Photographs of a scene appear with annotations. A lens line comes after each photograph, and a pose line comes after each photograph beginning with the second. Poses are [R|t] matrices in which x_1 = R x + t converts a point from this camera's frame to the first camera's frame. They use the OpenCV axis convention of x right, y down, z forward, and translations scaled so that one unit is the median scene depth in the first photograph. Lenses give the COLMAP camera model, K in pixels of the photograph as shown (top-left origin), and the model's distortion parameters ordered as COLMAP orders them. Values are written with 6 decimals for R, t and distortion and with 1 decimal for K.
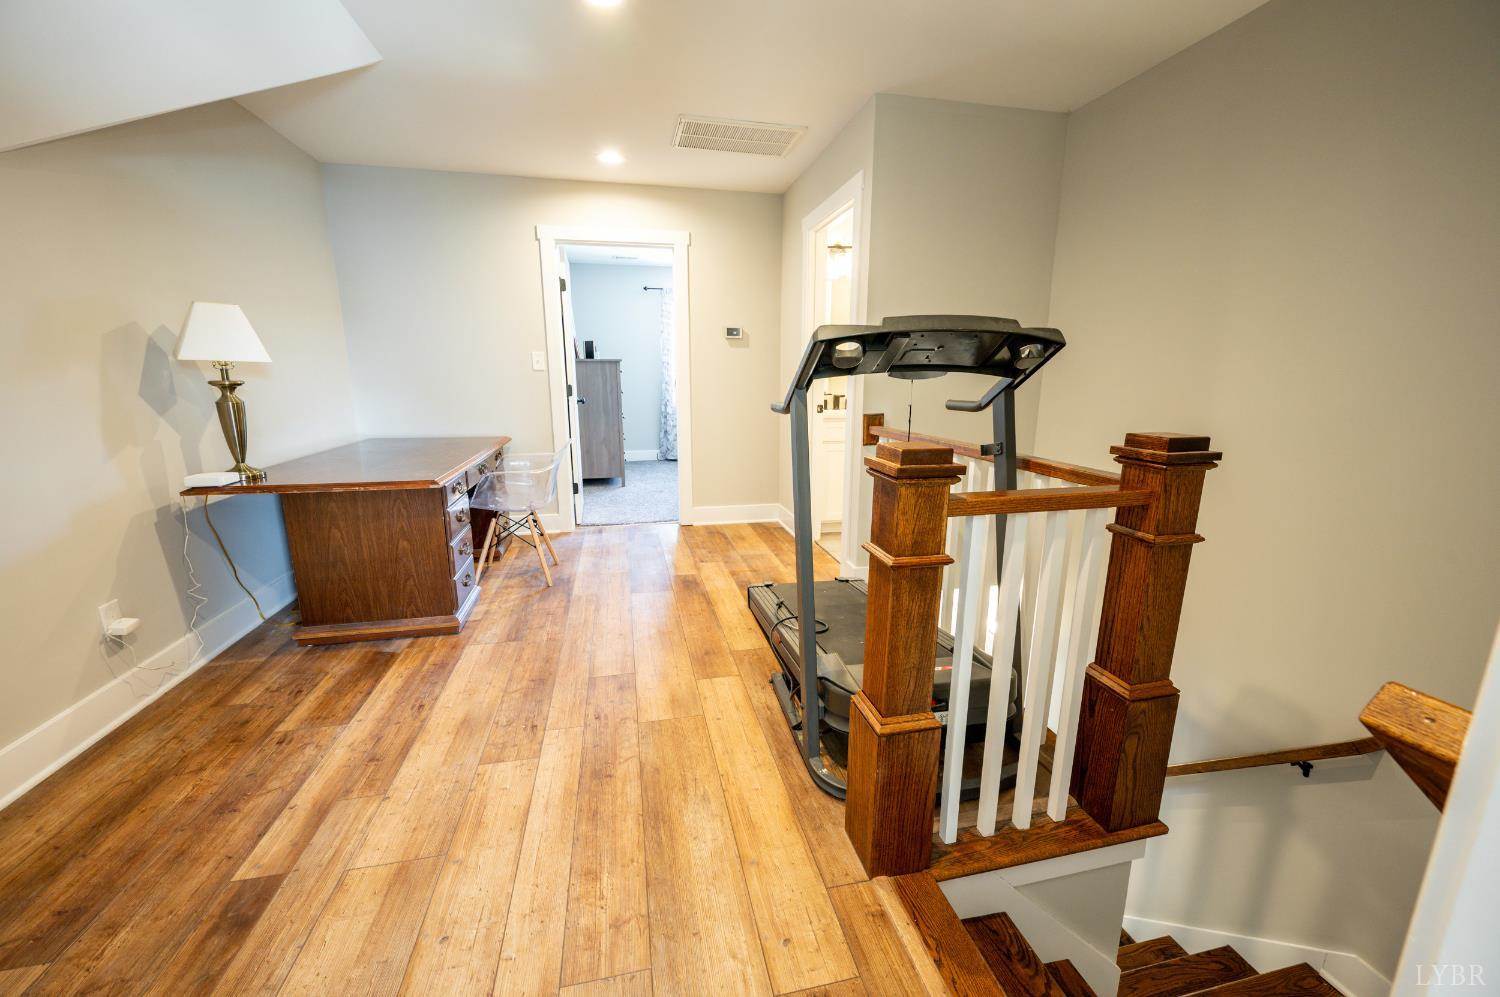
lens RADIAL K [[585.4, 0, 750.1], [0, 585.4, 495.7], [0, 0, 1]] dist [-0.002468, 0.000028]
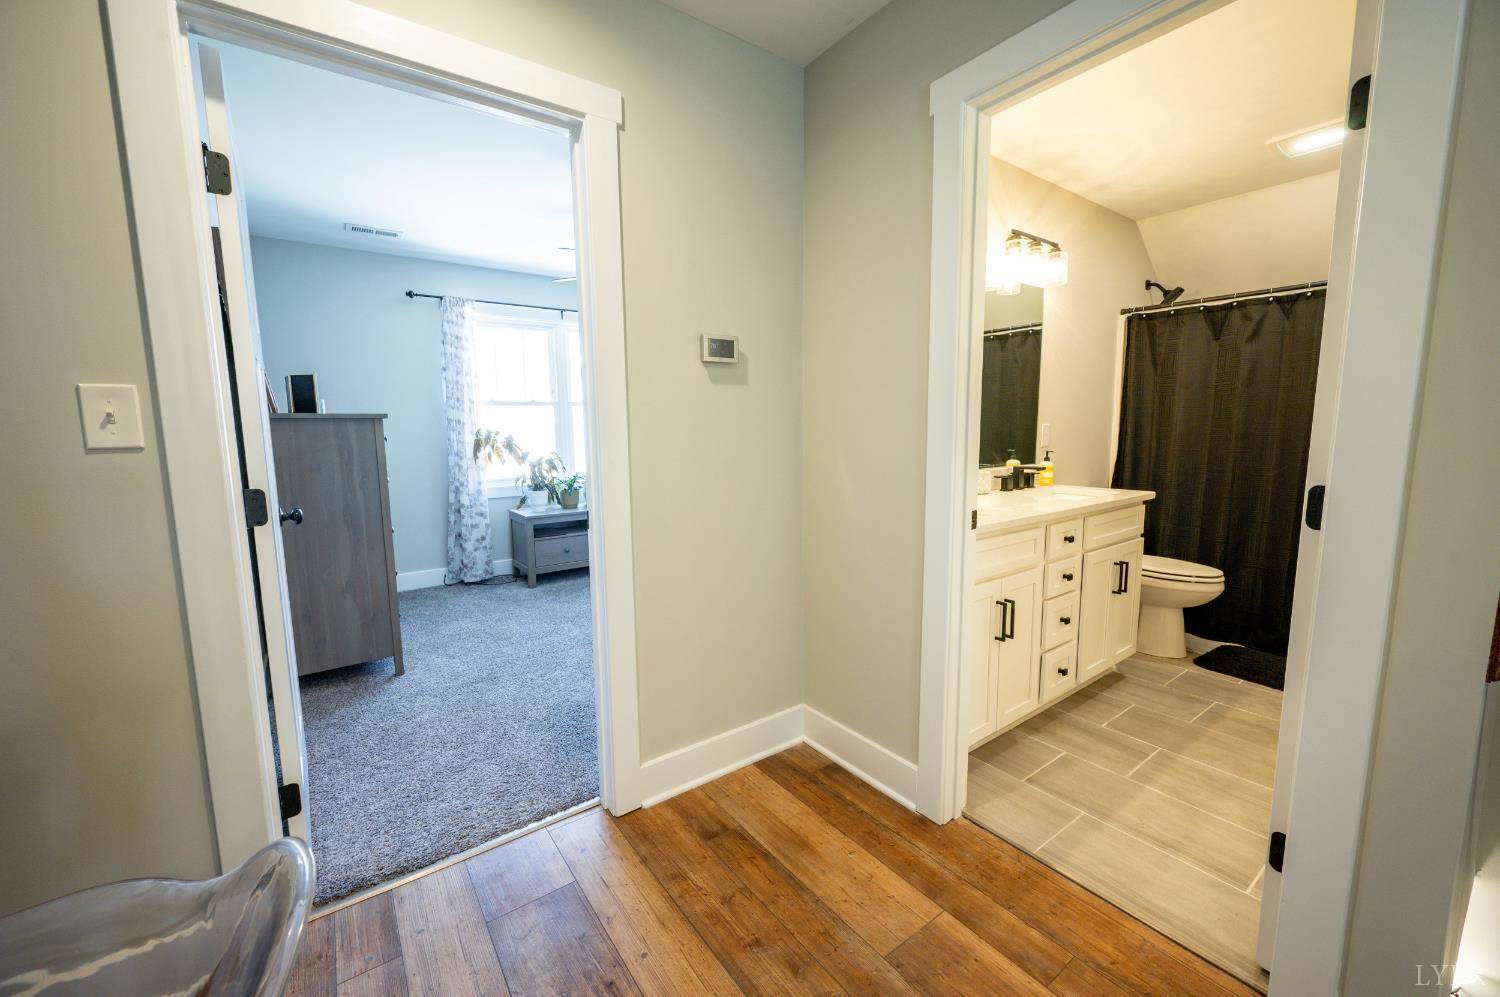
lens RADIAL K [[585.4, 0, 751.2], [0, 585.4, 497.4], [0, 0, 1]] dist [-0.002468, 0.000028]
pose [[0.915243, -0.059054, 0.398551, -0.188018], [0.095360, 0.992845, -0.071875, -0.136302], [-0.391455, 0.103789, 0.914326, 0.602891]]
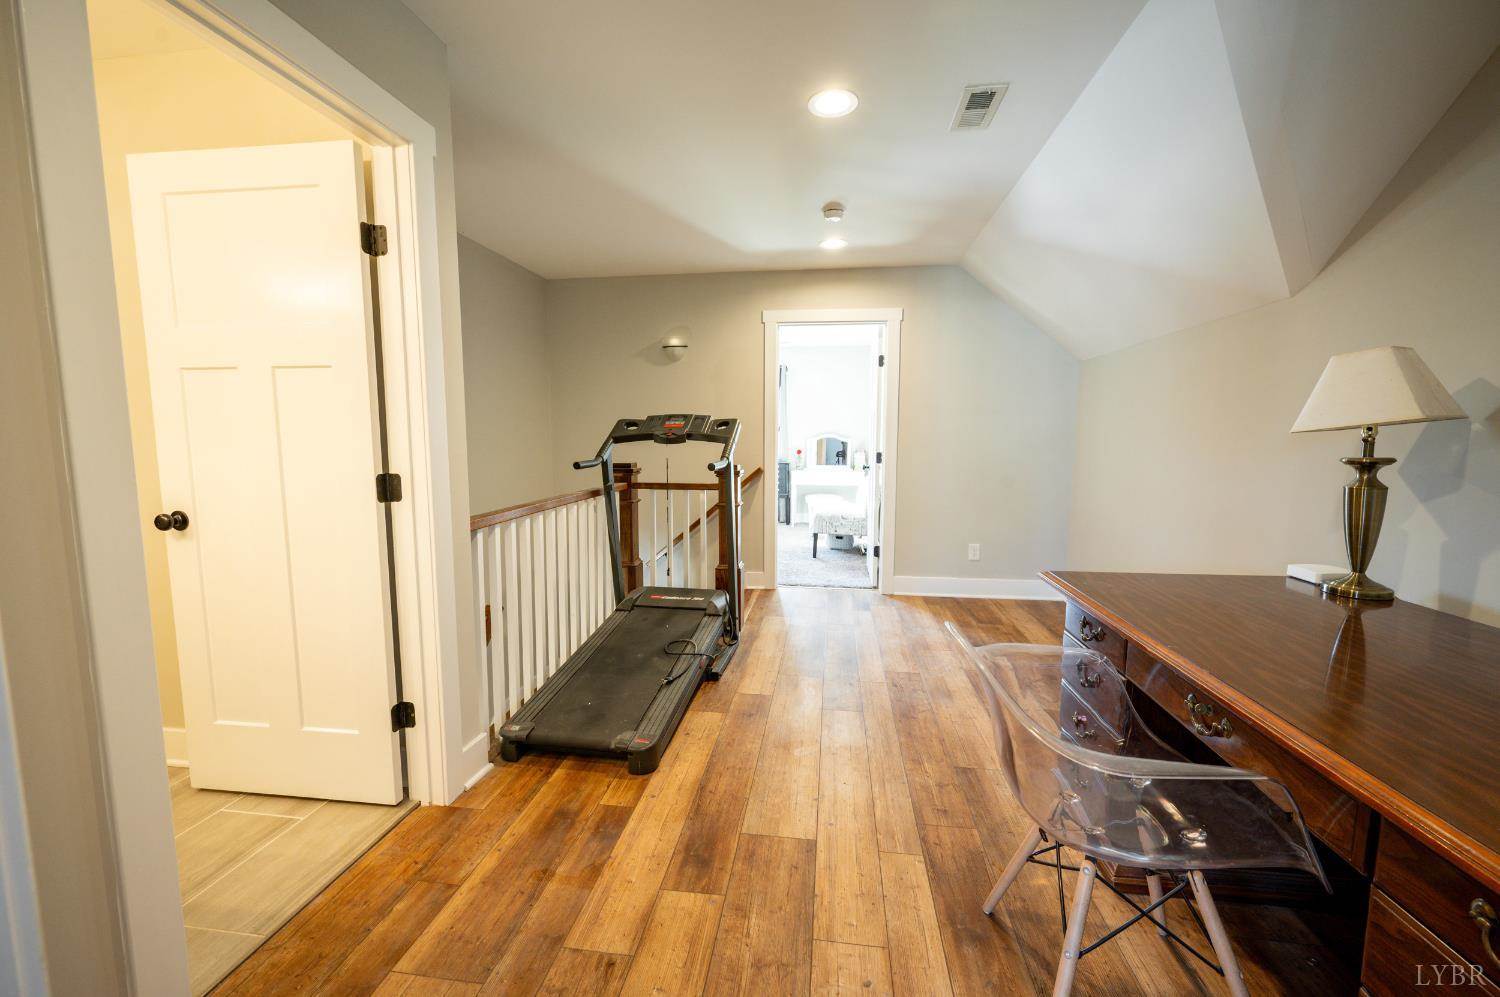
lens RADIAL K [[585.4, 0, 747.1], [0, 585.4, 493.8], [0, 0, 1]] dist [-0.002468, 0.000028]
pose [[-0.934468, -0.036457, 0.354176, -0.236716], [0.073827, 0.953284, 0.292914, -0.224801], [-0.348309, 0.299866, -0.888122, 1.024116]]
